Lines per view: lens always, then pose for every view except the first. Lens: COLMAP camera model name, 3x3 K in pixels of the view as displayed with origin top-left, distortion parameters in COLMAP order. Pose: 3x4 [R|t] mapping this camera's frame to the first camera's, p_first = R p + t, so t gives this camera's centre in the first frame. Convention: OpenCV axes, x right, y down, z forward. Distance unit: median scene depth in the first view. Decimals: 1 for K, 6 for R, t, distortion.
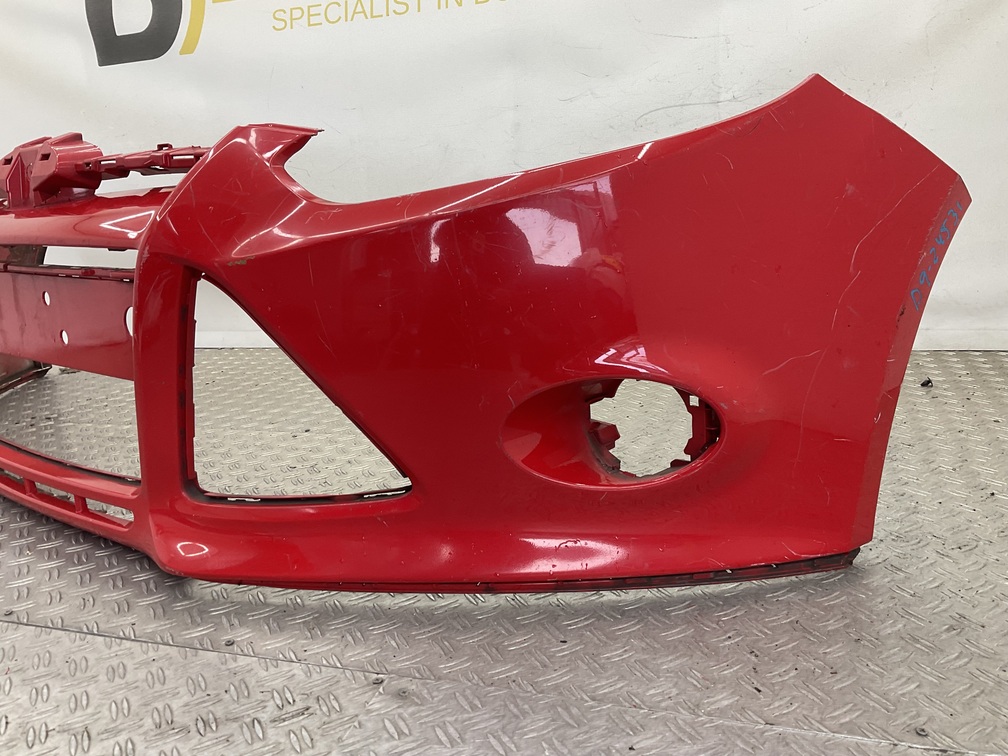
lens RADIAL K [[844.4, 0, 499.7], [0, 844.4, 384.1], [0, 0, 1]] dist [0.074751, -0.140907]
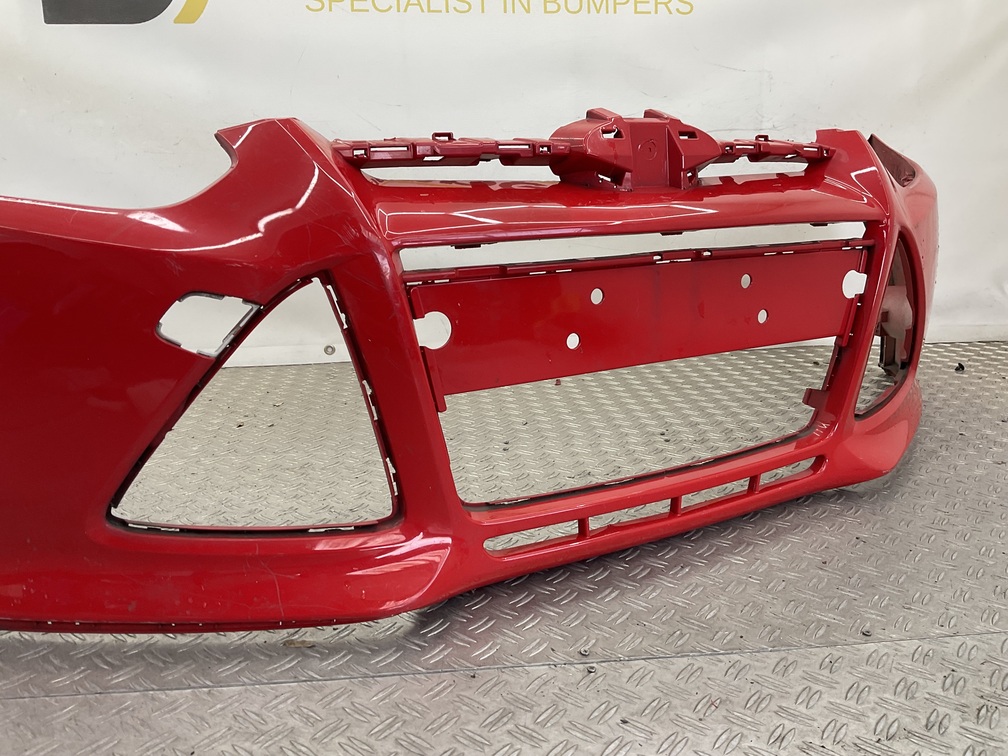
lens RADIAL K [[844.4, 0, 495.3], [0, 844.4, 393.1], [0, 0, 1]] dist [0.074751, -0.140907]
pose [[0.906843, -0.051340, 0.418330, -1.025685], [0.055826, 0.998439, 0.001517, -0.007125], [-0.417755, 0.021978, 0.908294, 0.239518]]
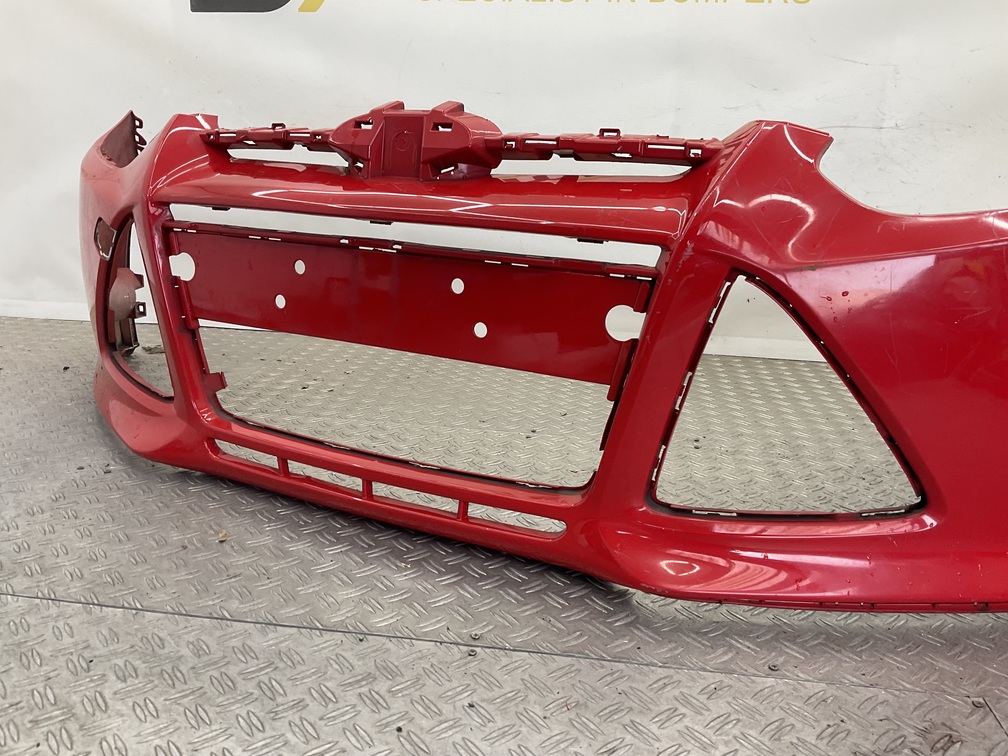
lens RADIAL K [[844.4, 0, 505.2], [0, 844.4, 383.3], [0, 0, 1]] dist [0.074751, -0.140907]
pose [[0.978984, 0.043203, 0.199309, -0.721755], [-0.045072, 0.998972, 0.004849, -0.003623], [-0.198894, -0.013730, 0.979925, 0.116611]]
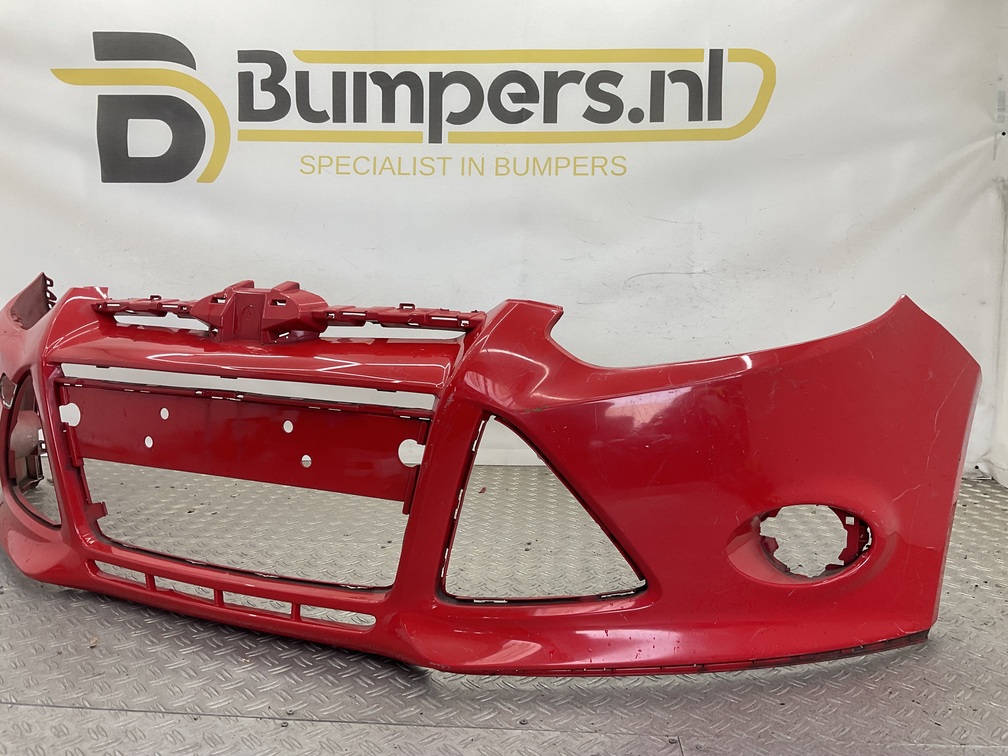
lens RADIAL K [[844.4, 0, 508.8], [0, 844.4, 379.5], [0, 0, 1]] dist [0.074751, -0.140907]
pose [[0.964555, 0.043471, 0.260275, -0.598336], [-0.009166, 0.991262, -0.131592, -0.017701], [-0.263721, 0.124542, 0.956525, -0.191437]]
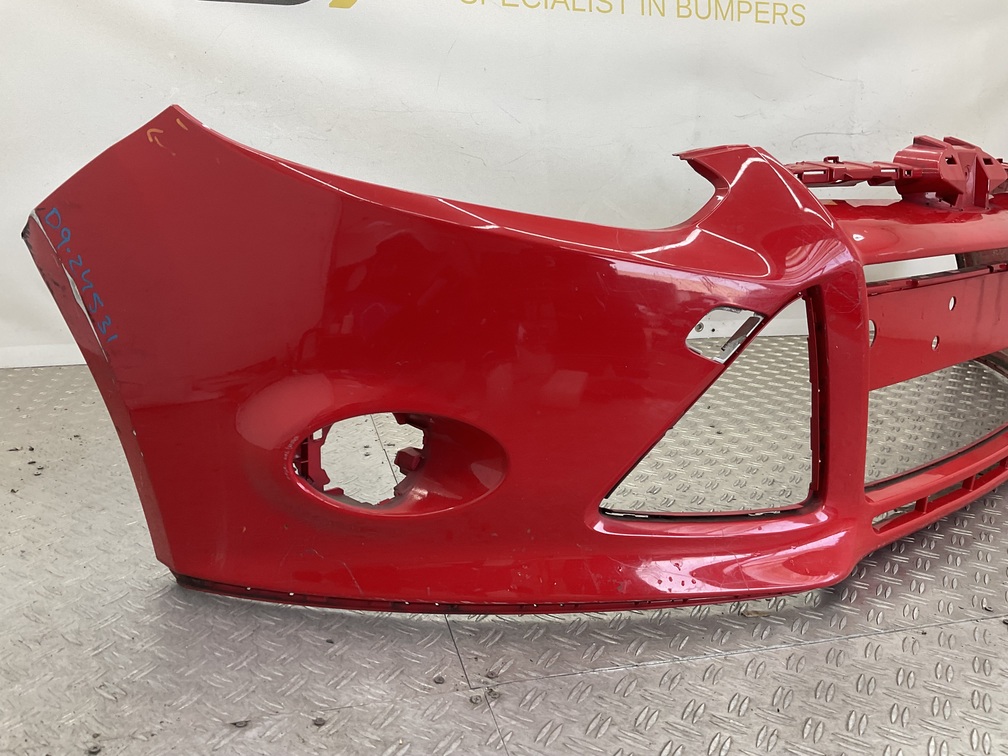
lens RADIAL K [[844.4, 0, 518.5], [0, 844.4, 383.4], [0, 0, 1]] dist [0.074751, -0.140907]
pose [[0.832121, -0.066601, 0.550581, -1.582135], [0.058454, 0.997766, 0.032351, -0.072728], [-0.551505, 0.005264, 0.834155, 0.443766]]
